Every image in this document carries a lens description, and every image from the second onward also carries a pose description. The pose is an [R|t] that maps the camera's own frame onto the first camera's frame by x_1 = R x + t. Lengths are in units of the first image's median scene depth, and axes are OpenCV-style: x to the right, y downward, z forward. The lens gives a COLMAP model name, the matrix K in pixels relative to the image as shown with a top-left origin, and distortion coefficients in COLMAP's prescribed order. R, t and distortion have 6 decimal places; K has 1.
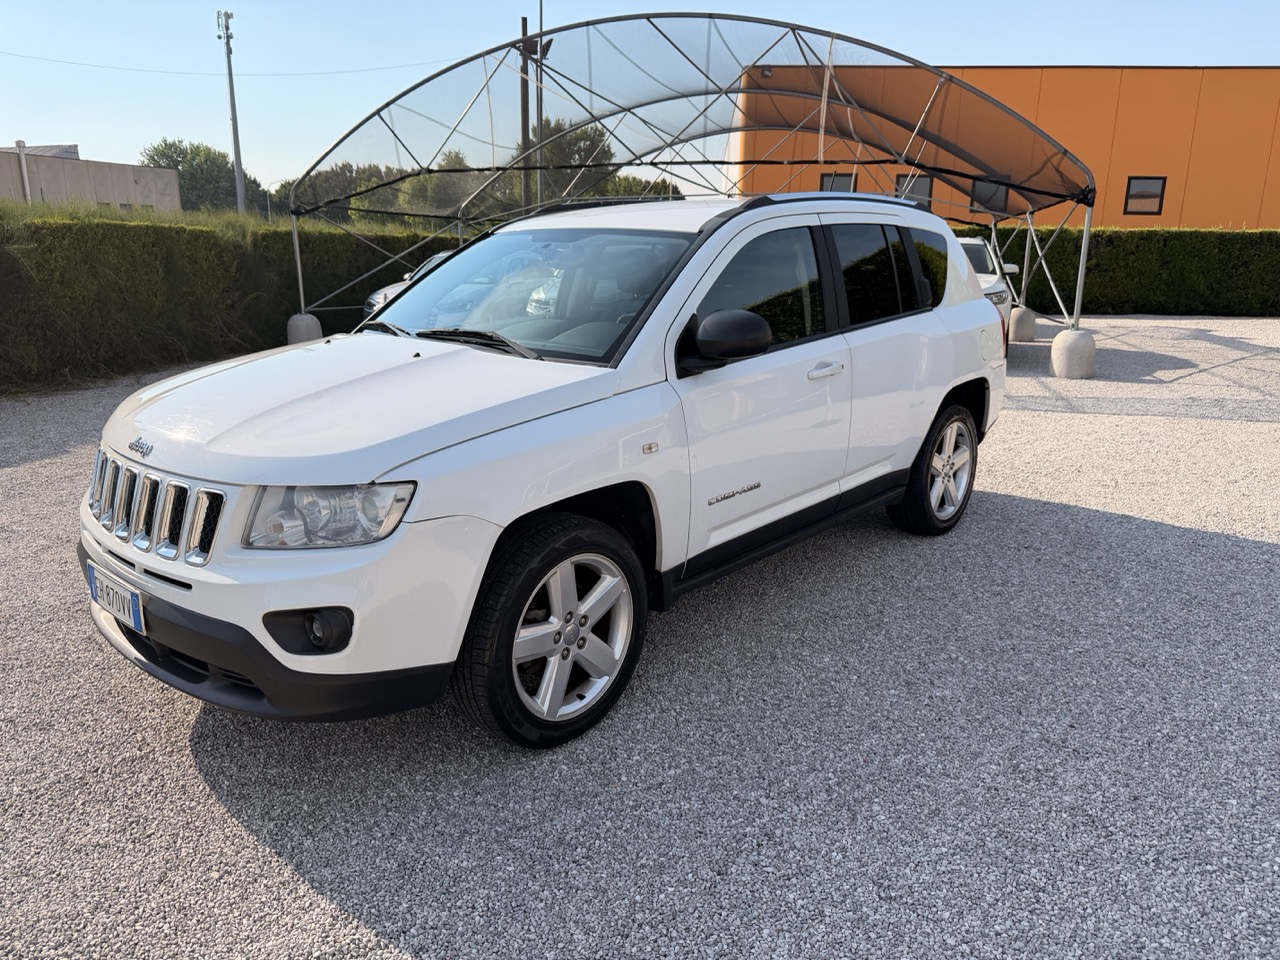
lens RADIAL K [[946.2, 0, 666.4], [0, 946.2, 486.5], [0, 0, 1]] dist [0.014997, -0.027674]
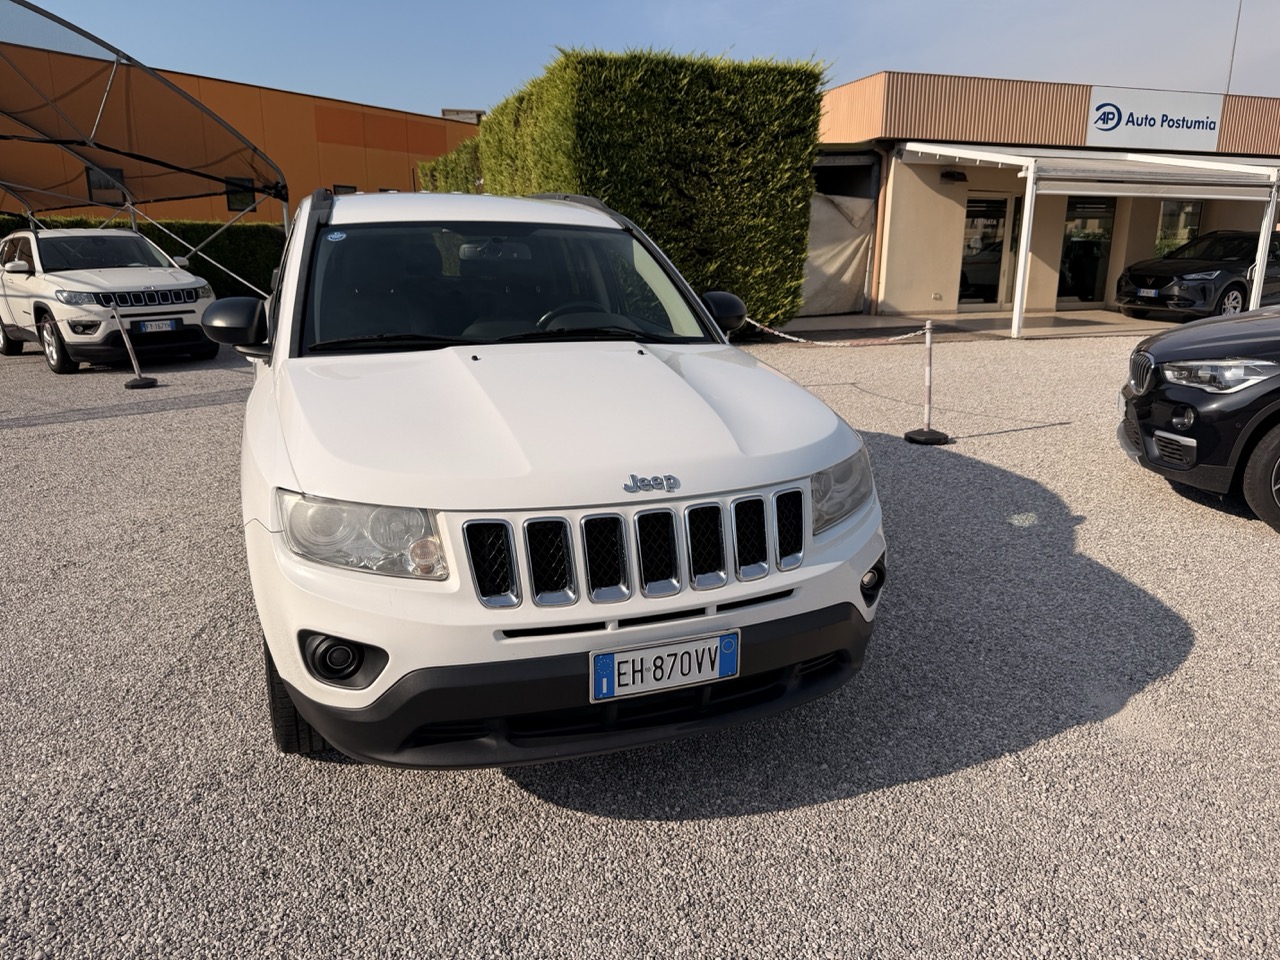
lens RADIAL K [[903.8, 0, 640.0], [0, 903.8, 471.0], [0, 0, 1]] dist [0.110265, -0.154854]
pose [[0.466007, -0.223874, 0.855990, -0.323989], [0.224012, 0.965791, 0.130637, -0.041310], [-0.855953, 0.130874, 0.500216, 0.156033]]
